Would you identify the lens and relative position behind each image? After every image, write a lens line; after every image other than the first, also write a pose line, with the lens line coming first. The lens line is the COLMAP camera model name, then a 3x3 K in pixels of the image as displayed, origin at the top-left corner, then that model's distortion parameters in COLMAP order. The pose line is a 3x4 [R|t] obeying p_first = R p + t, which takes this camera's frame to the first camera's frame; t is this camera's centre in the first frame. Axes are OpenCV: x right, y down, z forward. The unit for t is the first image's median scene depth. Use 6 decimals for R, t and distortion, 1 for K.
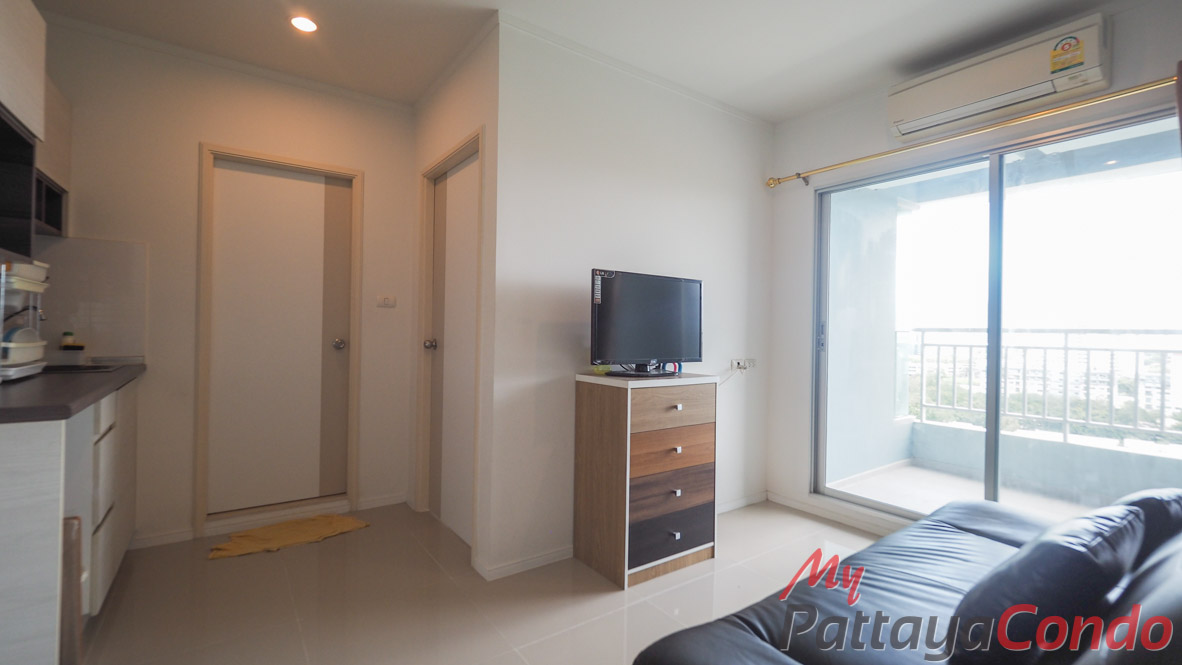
lens RADIAL K [[515.5, 0, 573.2], [0, 515.5, 334.9], [0, 0, 1]] dist [0.002130, 0.000395]
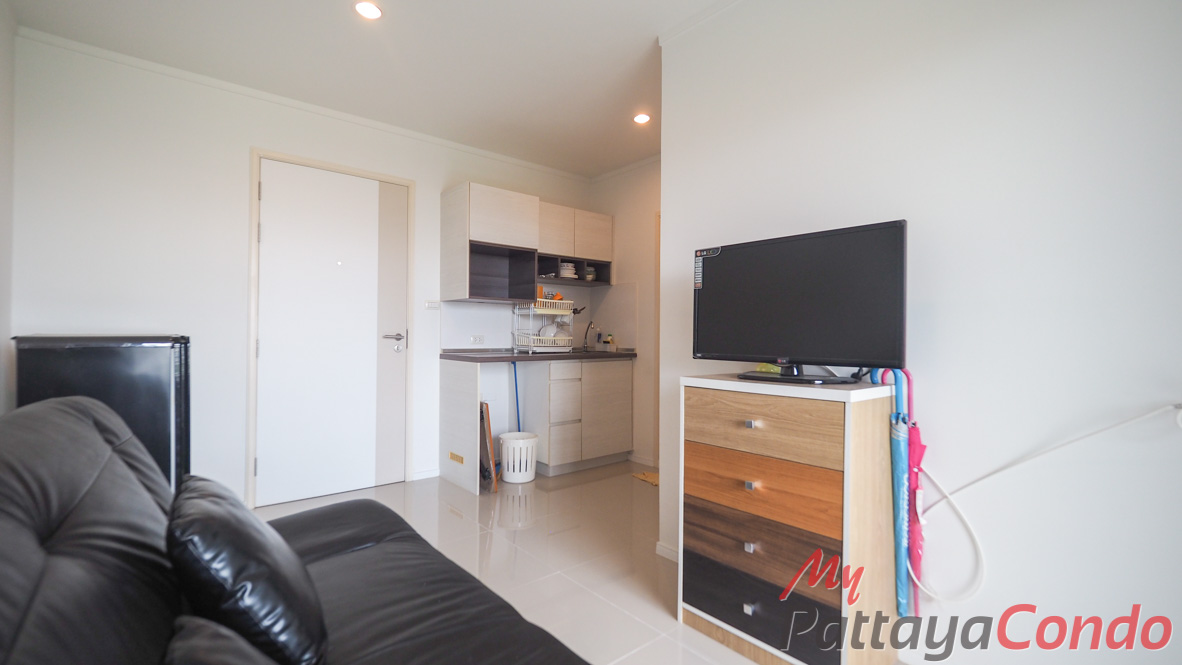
lens RADIAL K [[515.5, 0, 588.6], [0, 515.5, 339.7], [0, 0, 1]] dist [0.002130, 0.000395]
pose [[0.083842, -0.011647, -0.996411, 0.902779], [-0.016642, 0.999776, -0.013087, 0.040300], [0.996340, 0.017679, 0.083630, 0.740251]]
